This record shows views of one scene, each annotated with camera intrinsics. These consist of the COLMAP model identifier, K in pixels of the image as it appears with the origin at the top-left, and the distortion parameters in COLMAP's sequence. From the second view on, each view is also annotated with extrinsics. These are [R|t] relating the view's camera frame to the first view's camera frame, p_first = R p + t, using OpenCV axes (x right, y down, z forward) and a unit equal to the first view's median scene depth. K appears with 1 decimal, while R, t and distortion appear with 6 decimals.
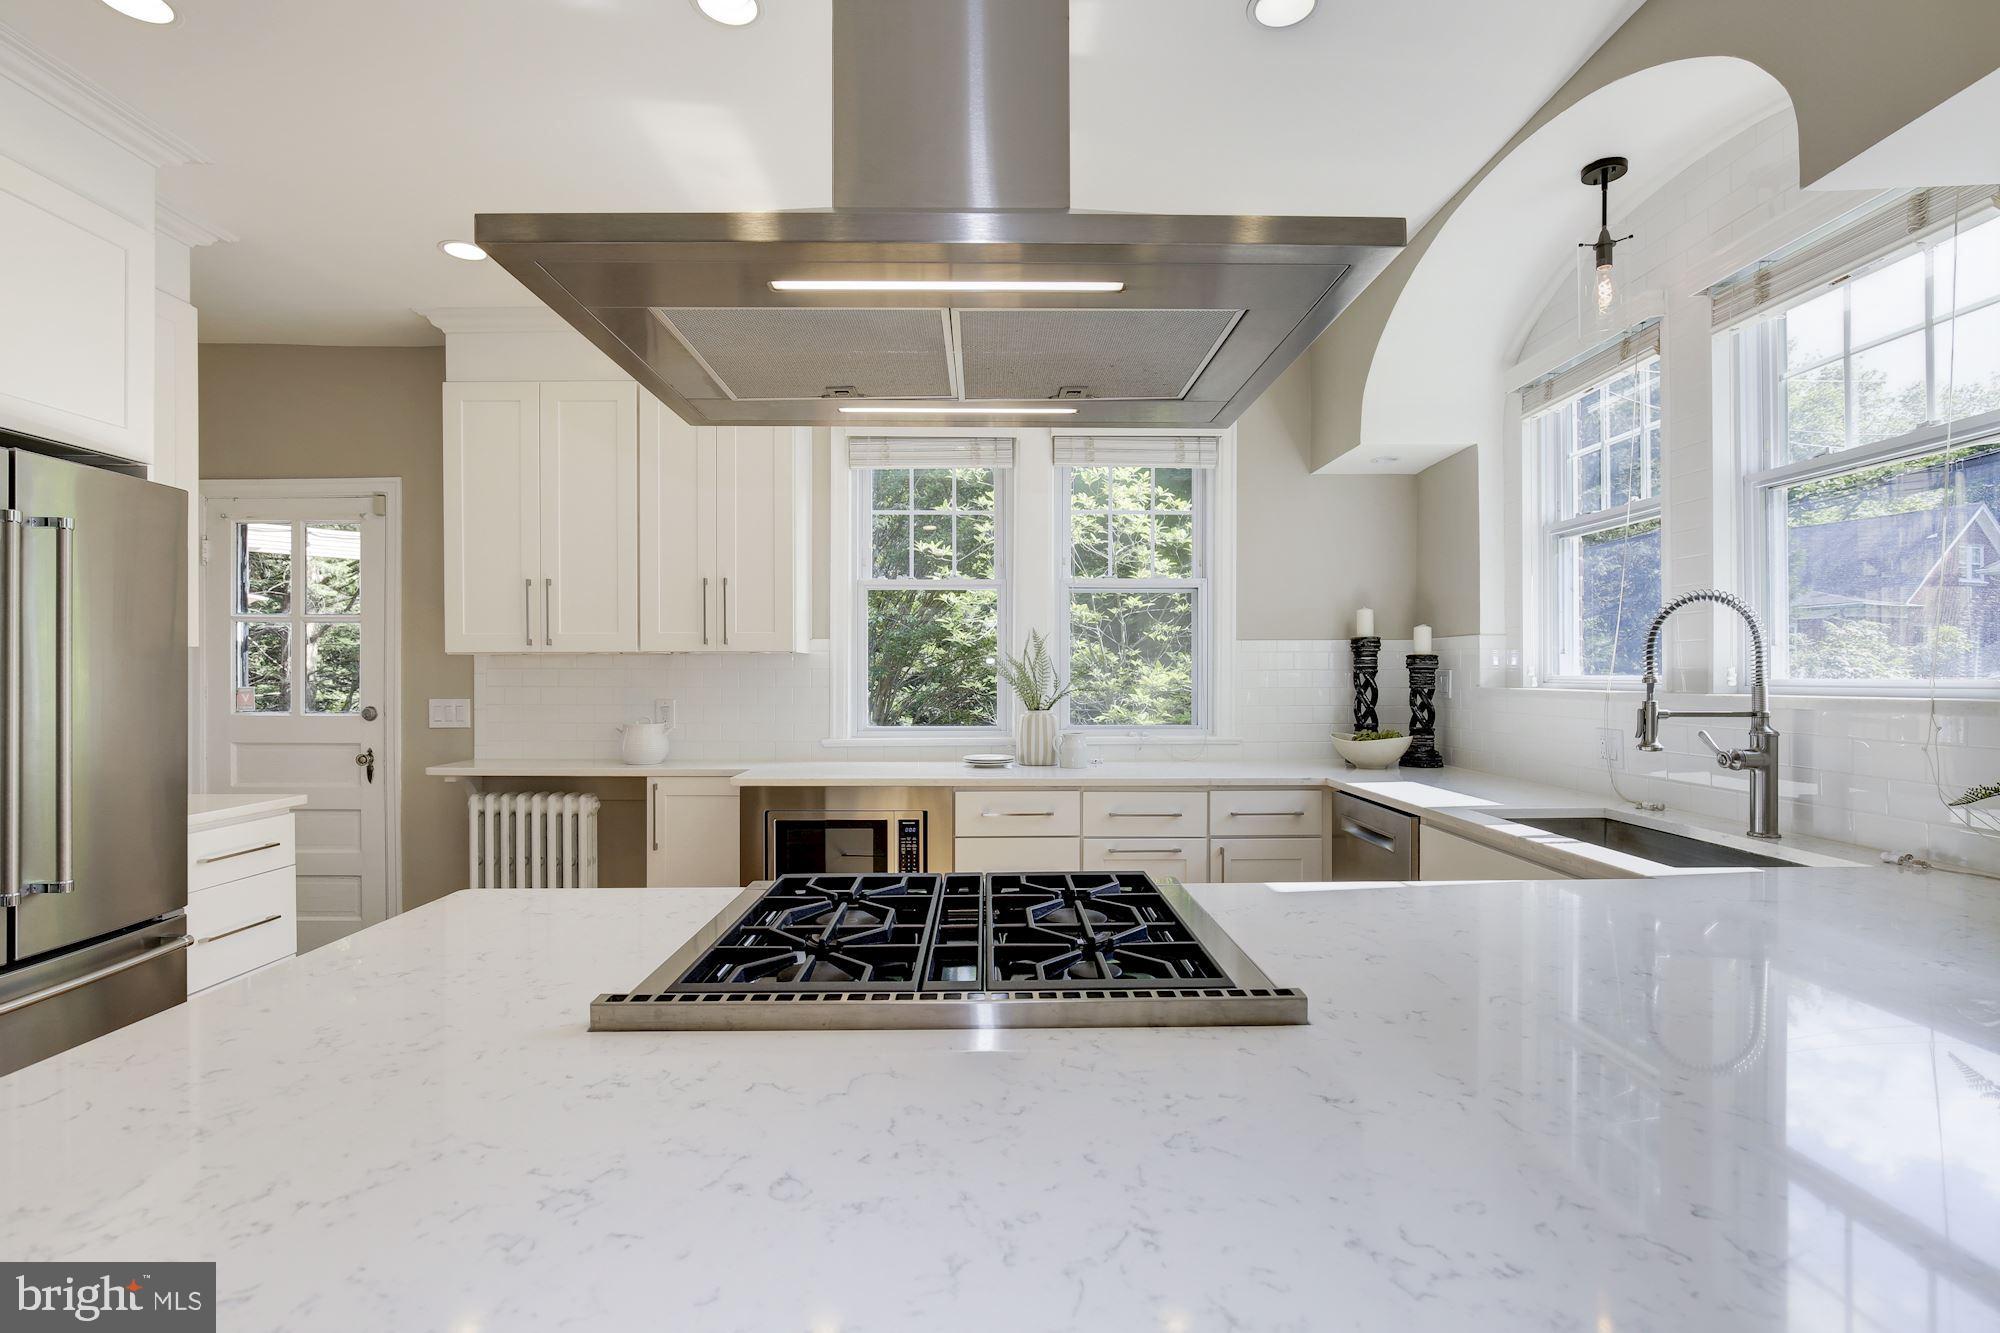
lens RADIAL K [[911.1, 0, 1001.7], [0, 911.1, 682.4], [0, 0, 1]] dist [-0.016285, 0.004472]
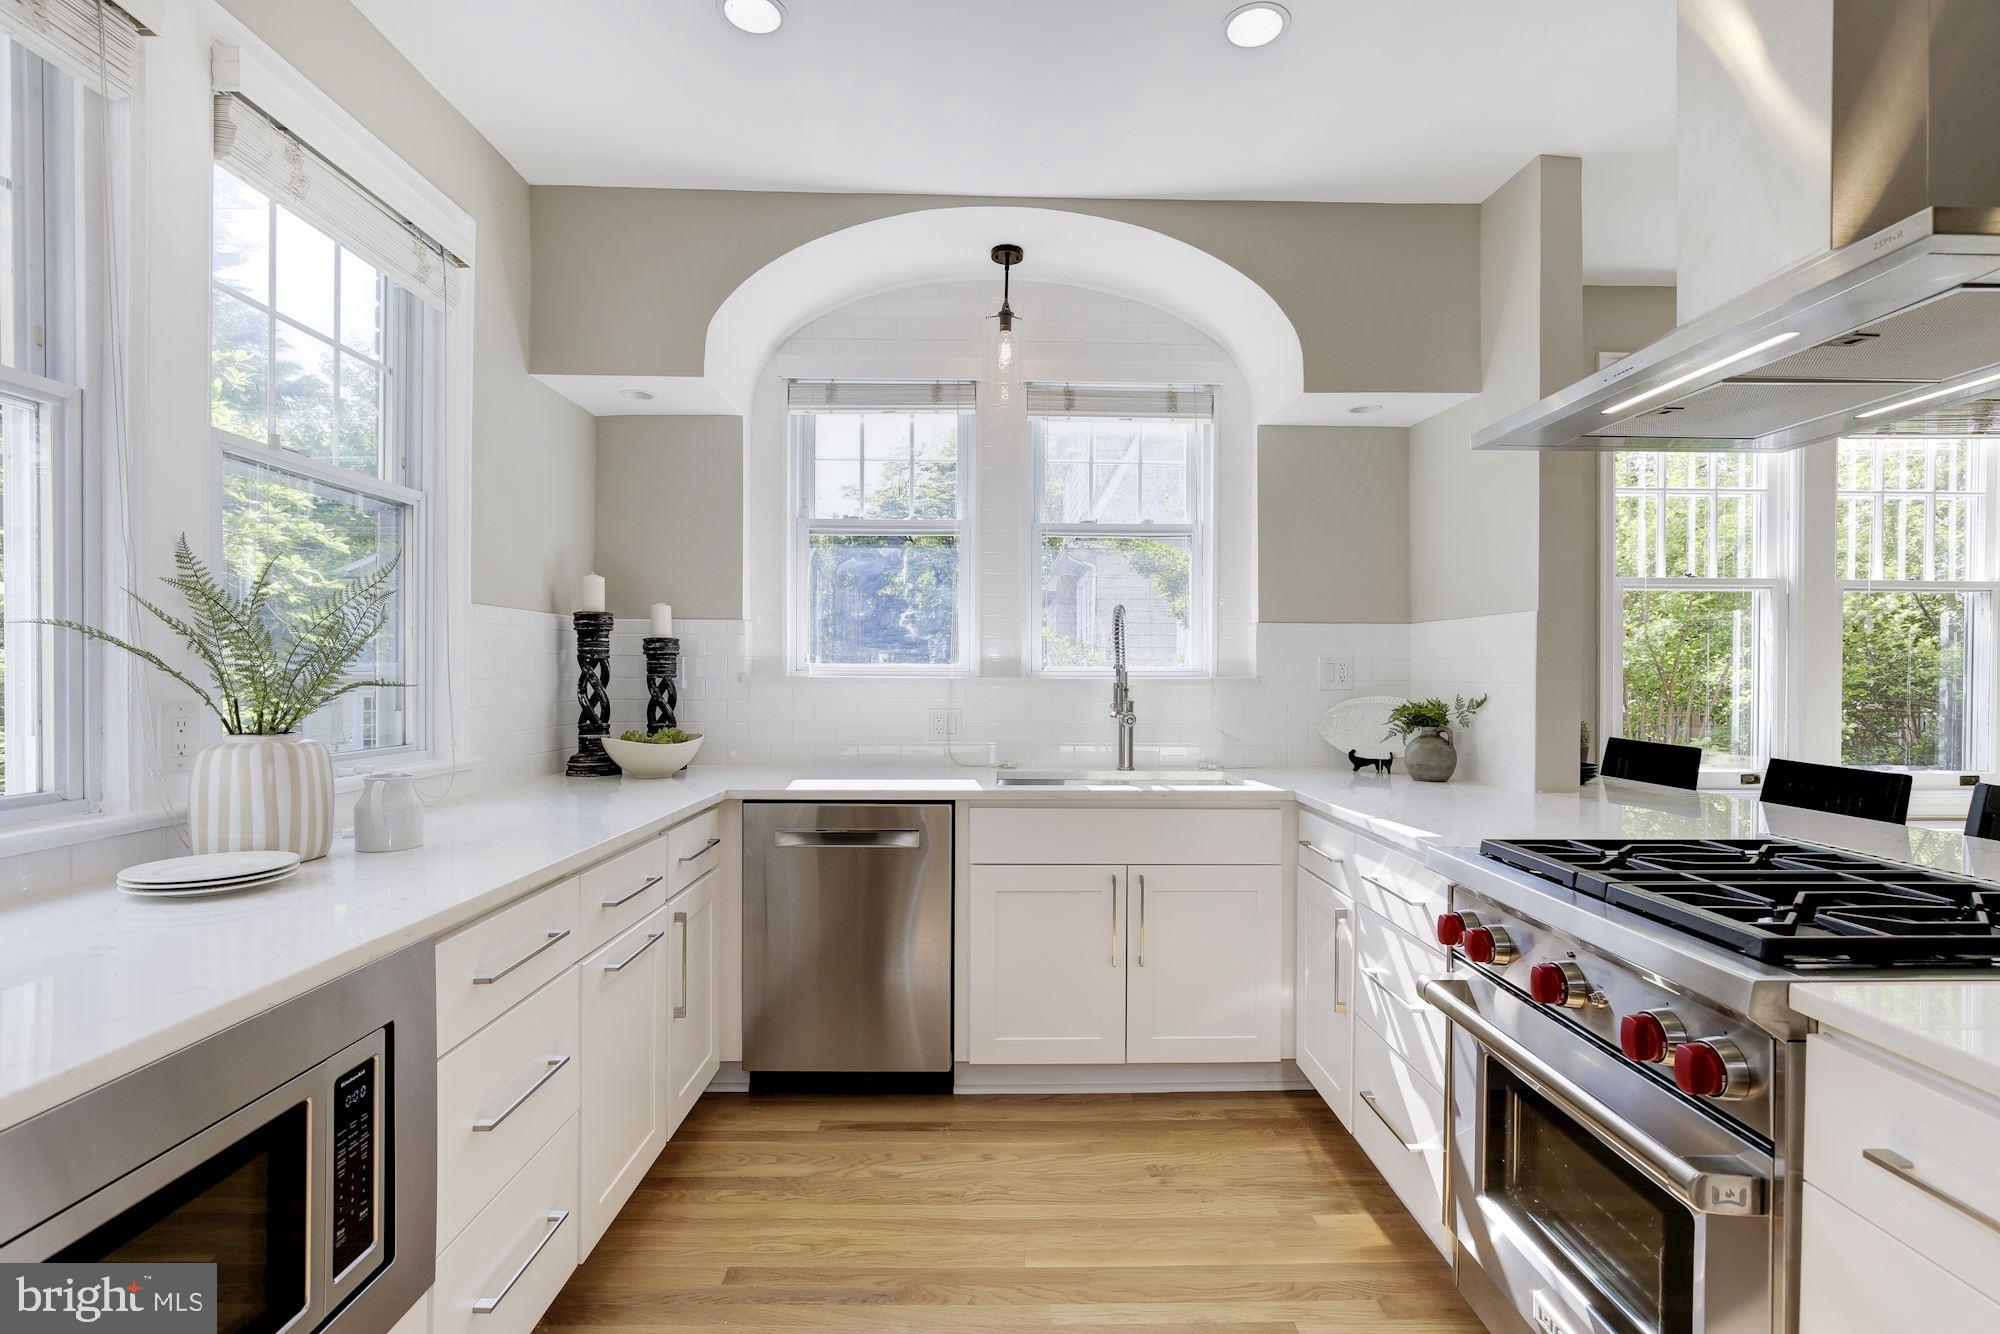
lens RADIAL K [[911.1, 0, 1013.5], [0, 911.1, 676.8], [0, 0, 1]] dist [-0.016285, 0.004472]
pose [[-0.008598, -0.005952, 0.999945, -0.398439], [0.011007, 0.999921, 0.006047, 0.004957], [-0.999902, 0.011059, -0.008532, 0.686598]]
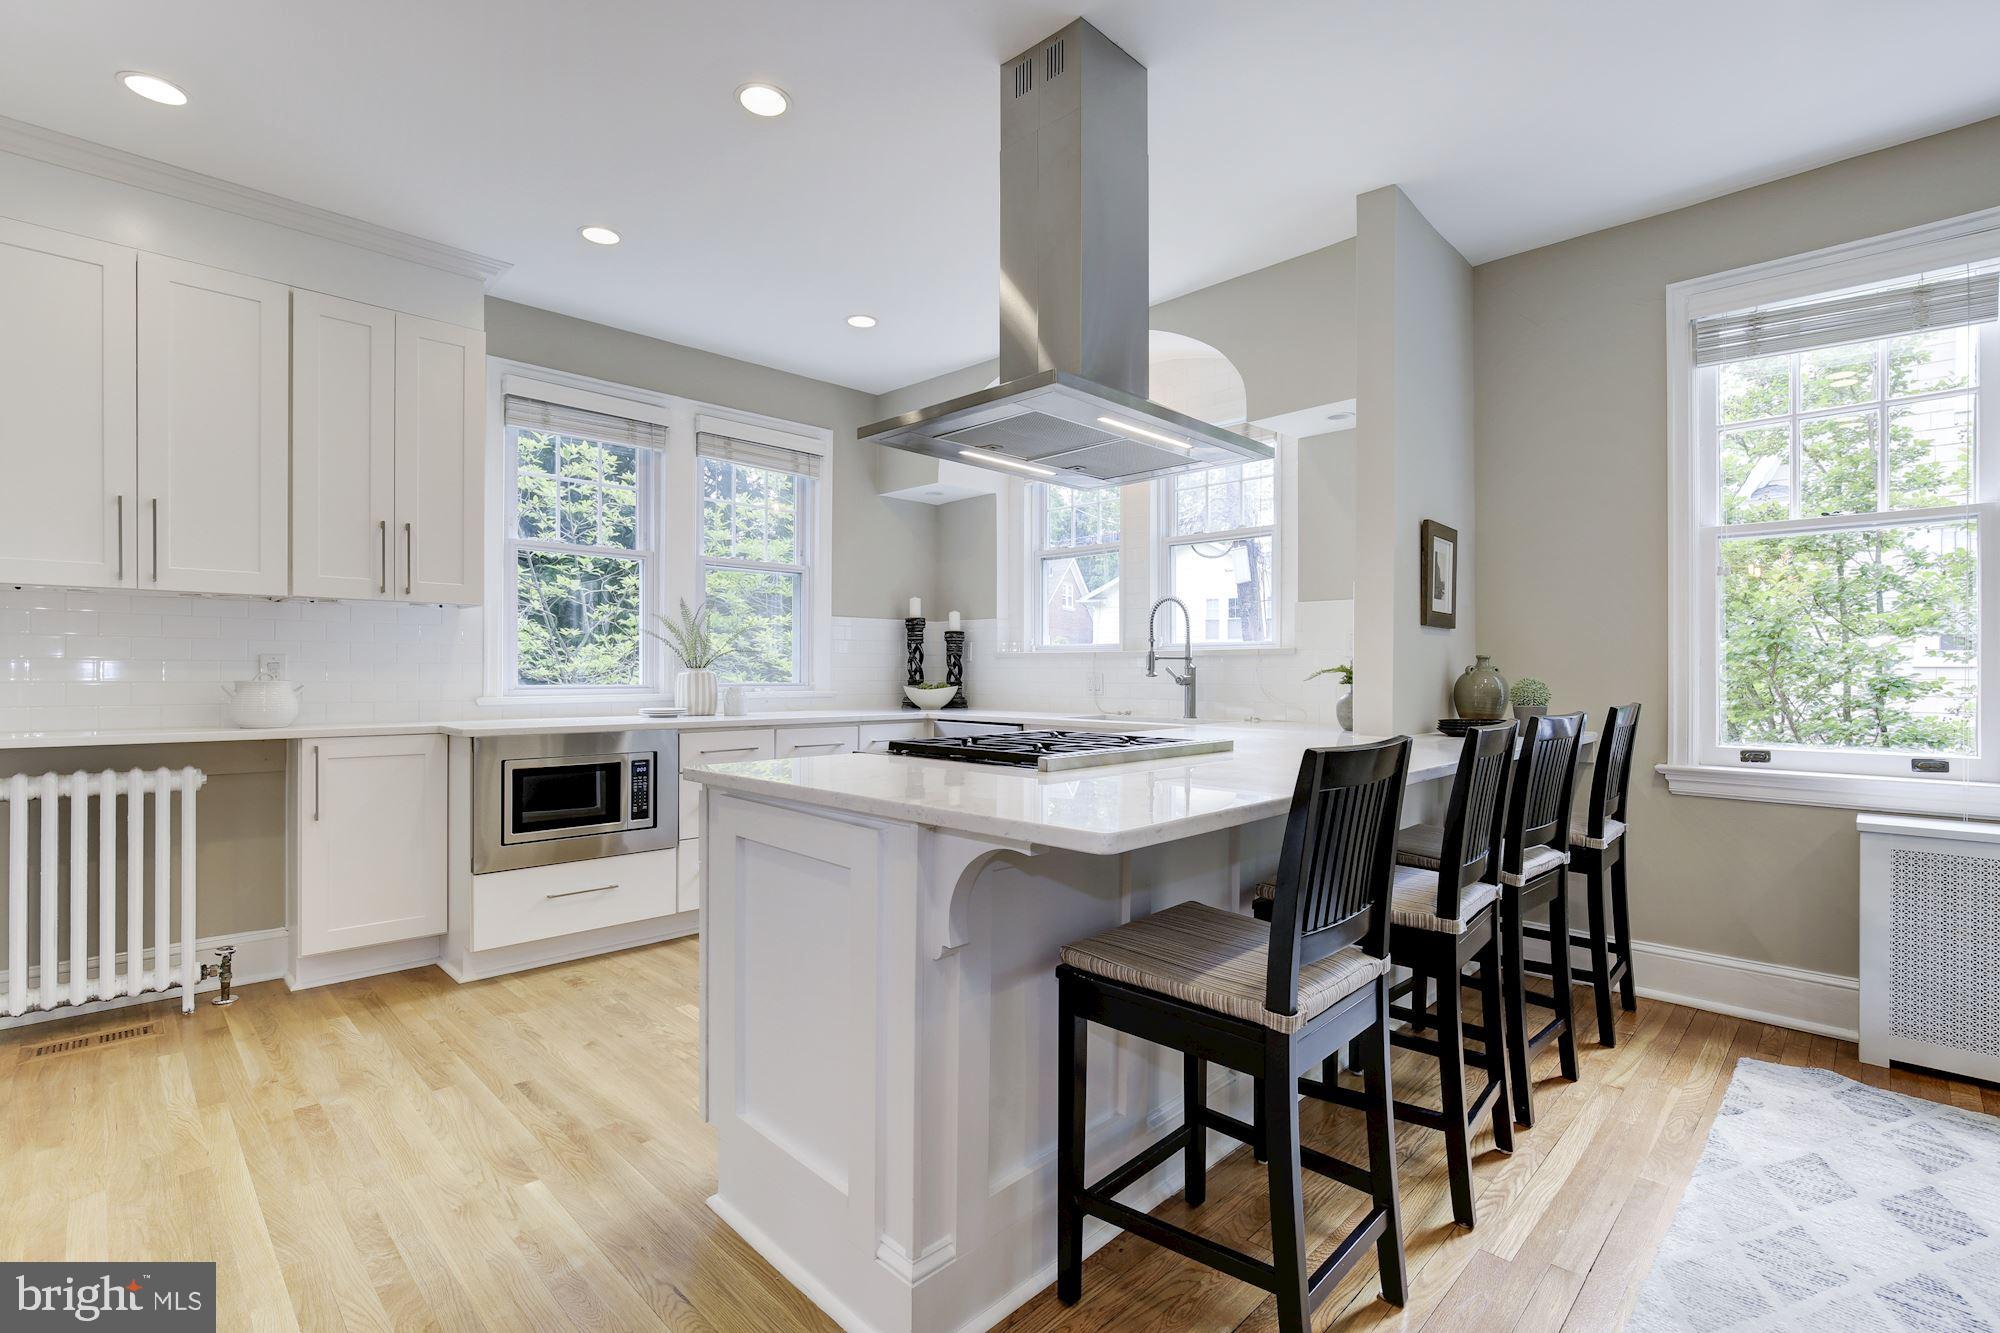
lens RADIAL K [[911.1, 0, 1007.0], [0, 911.1, 670.1], [0, 0, 1]] dist [-0.016285, 0.004472]
pose [[0.708358, 0.004548, 0.705839, -0.519130], [0.000115, 0.999978, -0.006558, 0.042898], [-0.705854, 0.004727, 0.708342, -0.099709]]
